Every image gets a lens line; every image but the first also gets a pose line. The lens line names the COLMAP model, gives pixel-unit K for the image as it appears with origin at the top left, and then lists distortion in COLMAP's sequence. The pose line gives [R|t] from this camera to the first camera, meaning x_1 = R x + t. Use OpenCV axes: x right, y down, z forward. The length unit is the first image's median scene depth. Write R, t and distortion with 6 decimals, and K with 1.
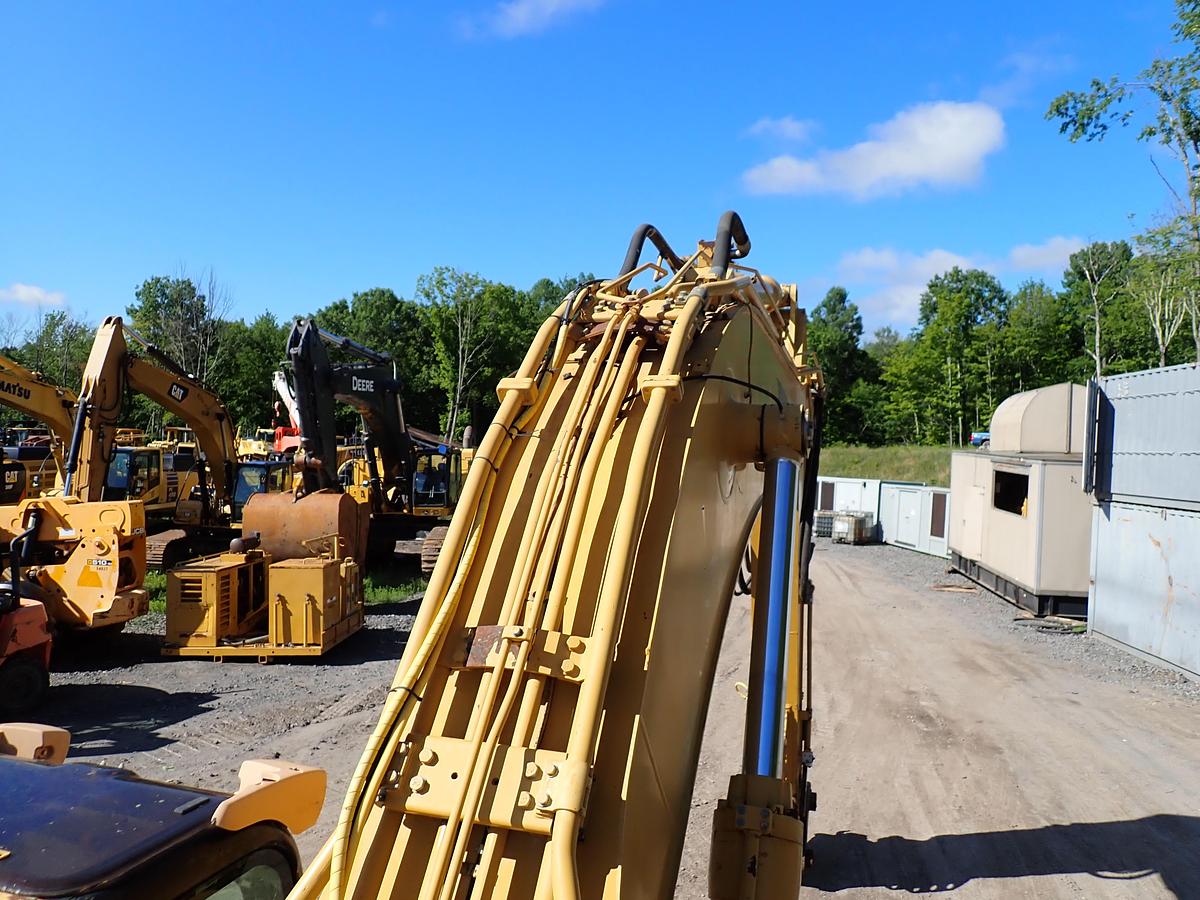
lens RADIAL K [[879.9, 0, 599.2], [0, 879.9, 442.1], [0, 0, 1]] dist [-0.004888, -0.000779]
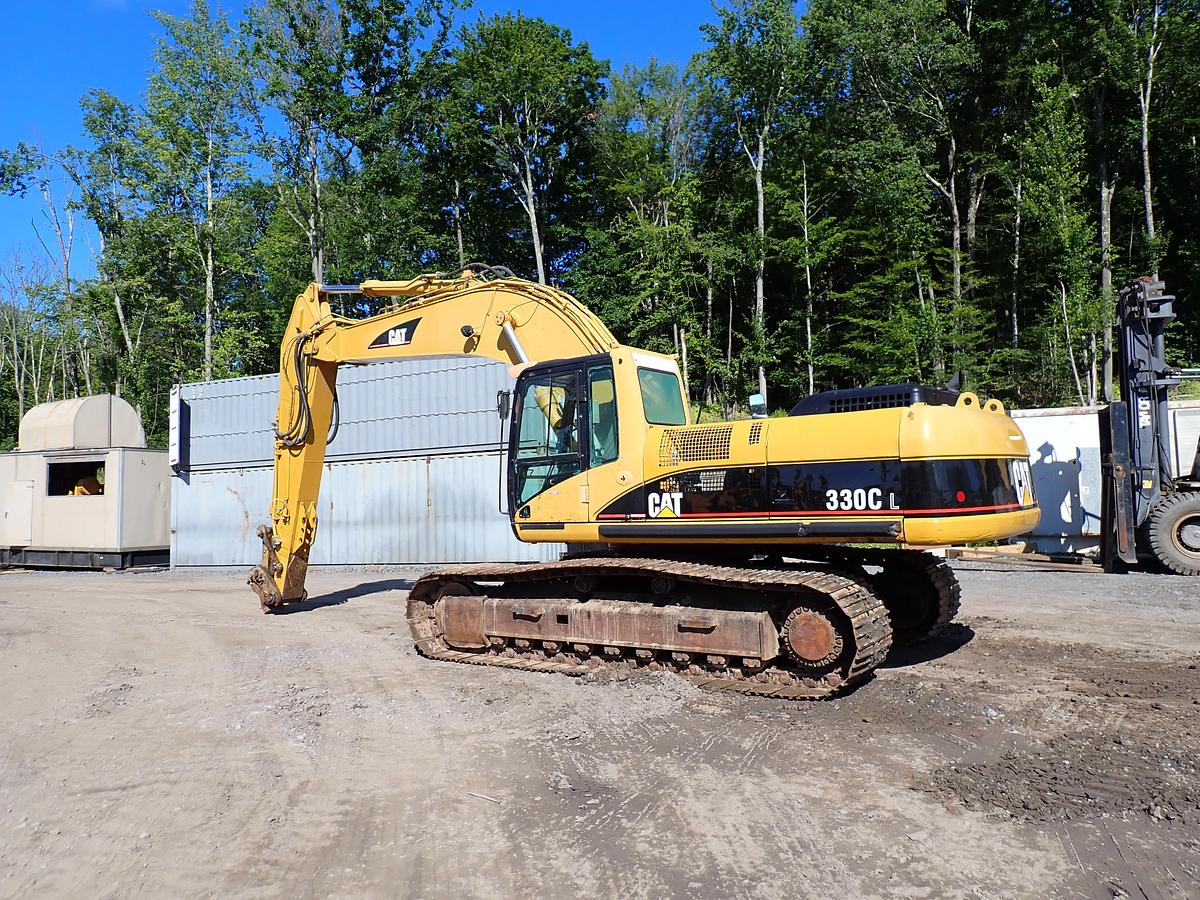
lens RADIAL K [[879.9, 0, 599.7], [0, 879.9, 443.9], [0, 0, 1]] dist [-0.004888, -0.000779]
pose [[0.309683, 0.031609, 0.950314, -0.121291], [0.039047, 0.998181, -0.045926, 0.024443], [-0.950038, 0.051329, 0.307886, -0.015539]]
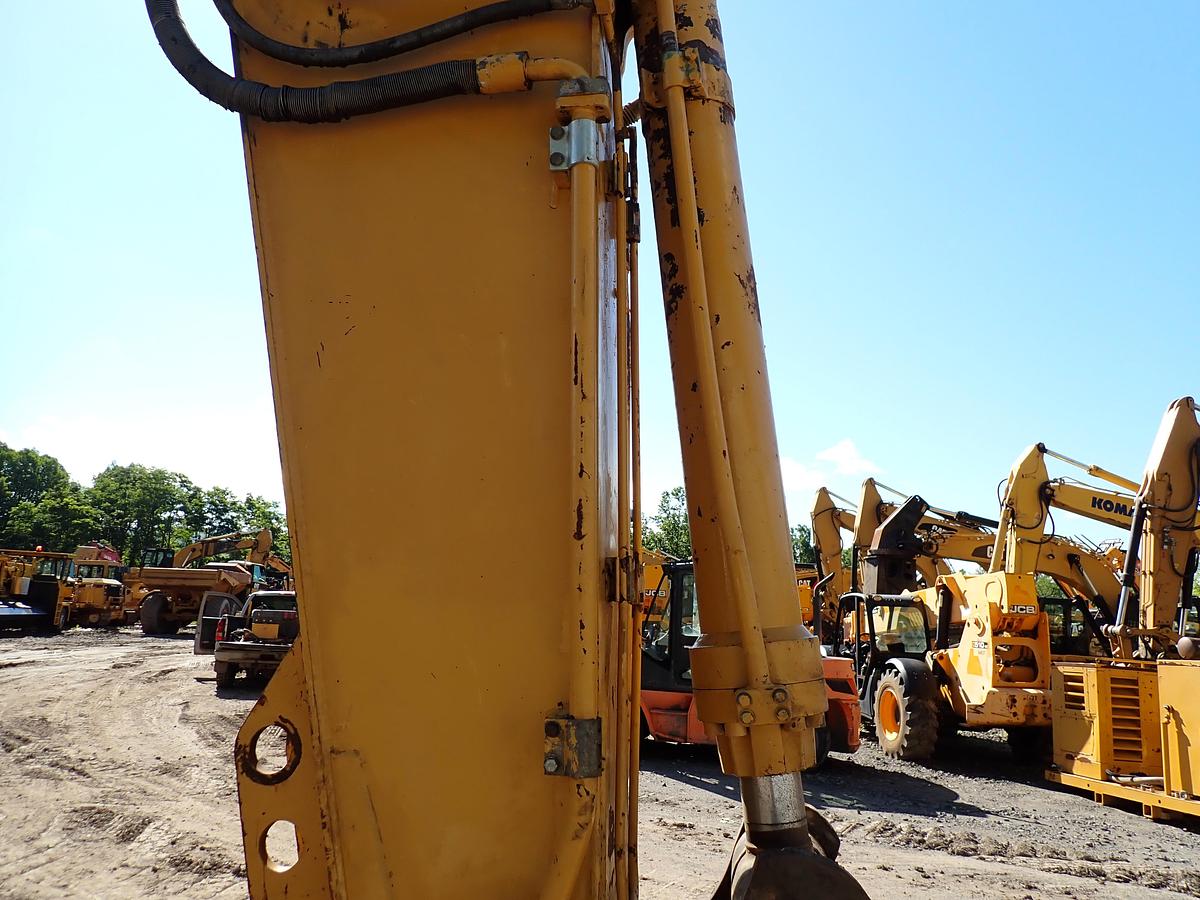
lens RADIAL K [[879.9, 0, 595.8], [0, 879.9, 443.2], [0, 0, 1]] dist [-0.004888, -0.000779]
pose [[0.127504, -0.214562, -0.968352, 0.037596], [-0.060057, 0.972859, -0.223468, 0.026683], [0.990018, 0.086649, 0.111157, 0.089577]]
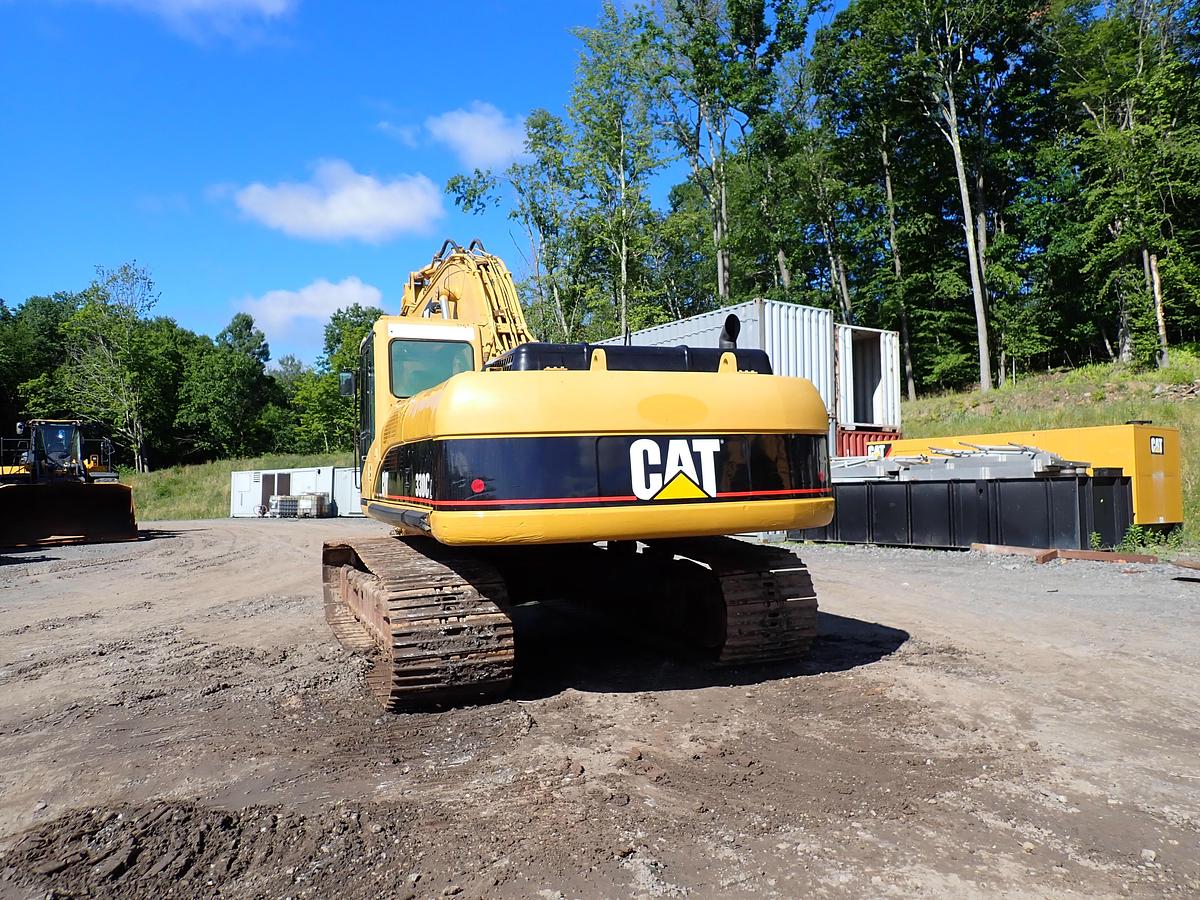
lens RADIAL K [[879.9, 0, 601.2], [0, 879.9, 445.8], [0, 0, 1]] dist [-0.004888, -0.000779]
pose [[0.782236, -0.013255, 0.622841, -0.065481], [0.035978, 0.999066, -0.023923, 0.025866], [-0.621943, 0.041121, 0.781982, -0.079504]]
